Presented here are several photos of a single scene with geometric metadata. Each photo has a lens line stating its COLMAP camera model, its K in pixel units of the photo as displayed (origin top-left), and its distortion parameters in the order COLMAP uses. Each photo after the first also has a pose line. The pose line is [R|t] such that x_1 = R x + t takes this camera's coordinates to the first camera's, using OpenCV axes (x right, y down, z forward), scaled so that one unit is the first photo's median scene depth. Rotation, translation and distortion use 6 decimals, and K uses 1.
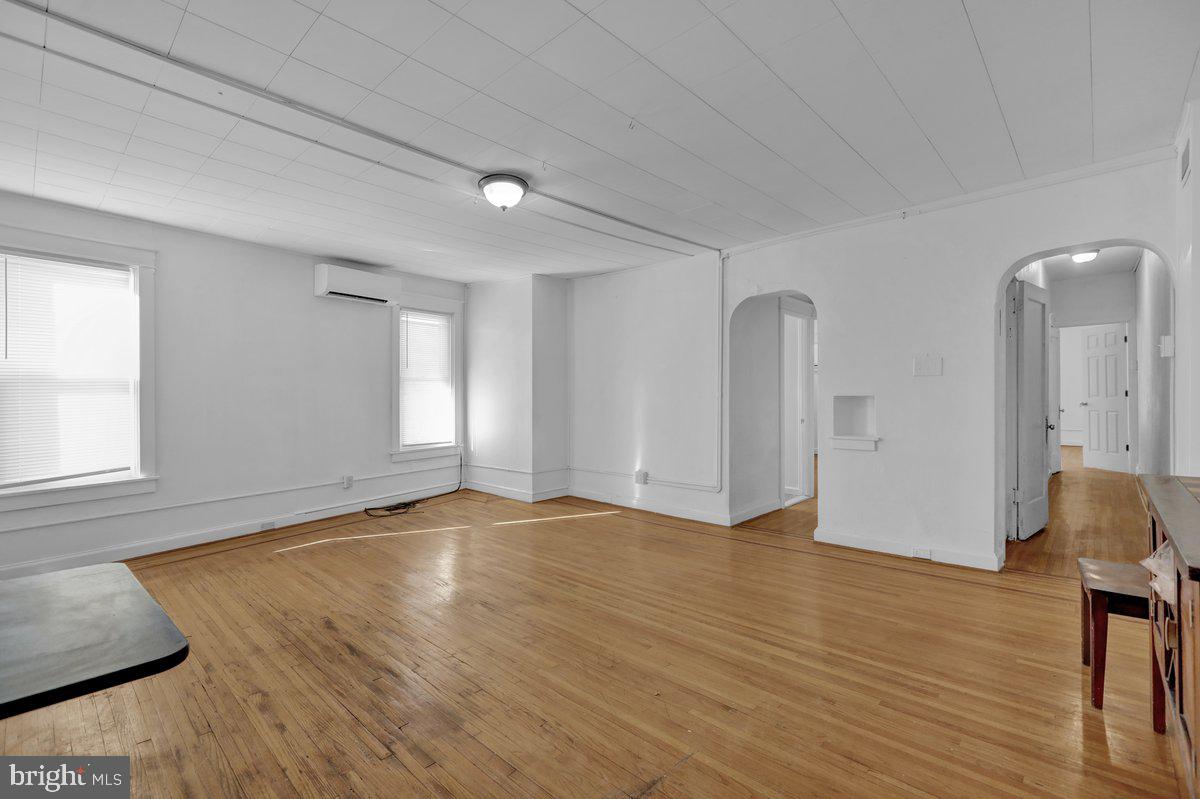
lens RADIAL K [[528.4, 0, 600.0], [0, 528.4, 399.5], [0, 0, 1]] dist [-0.000076, -0.000066]
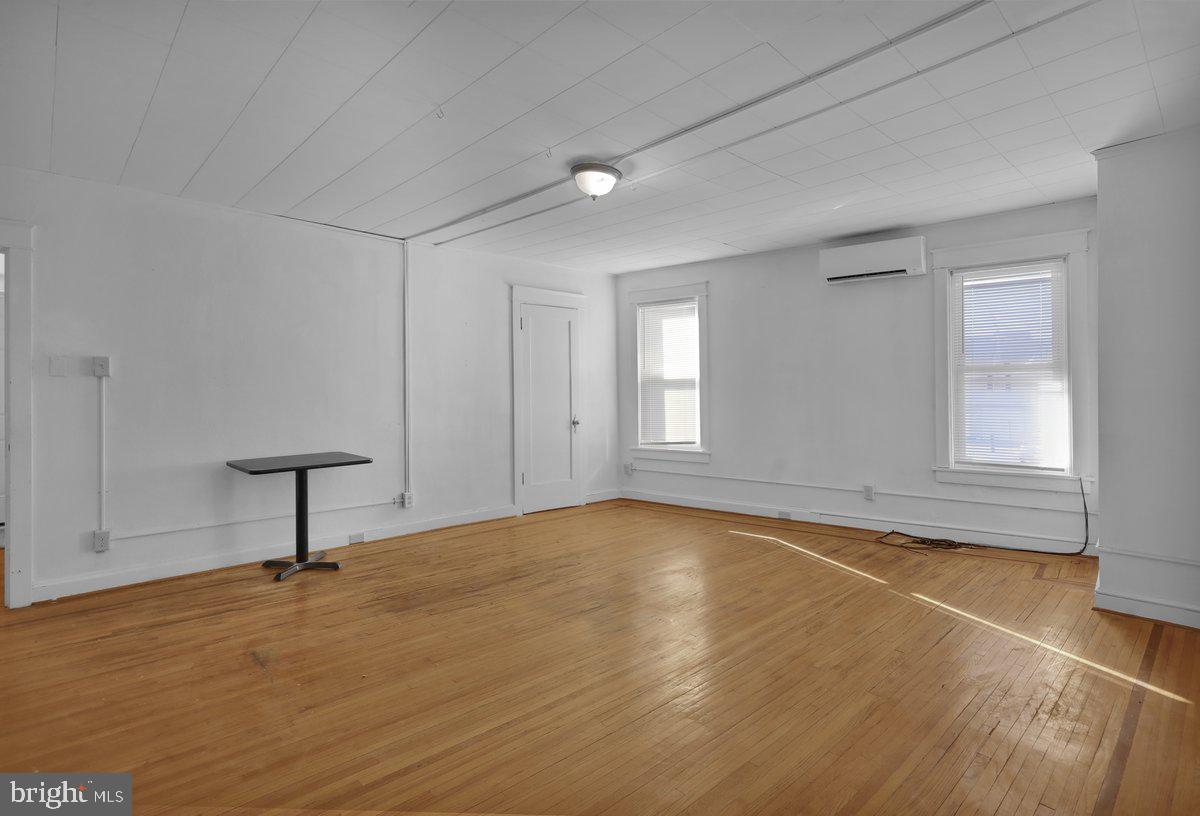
lens RADIAL K [[600.2, 0, 600.4], [0, 600.2, 386.3], [0, 0, 1]] dist [-0.003443, -0.000278]
pose [[-0.061785, 0.000133, -0.998089, 0.708442], [-0.008781, 0.999961, 0.000676, -0.017873], [0.998051, 0.008806, -0.061781, 0.853173]]
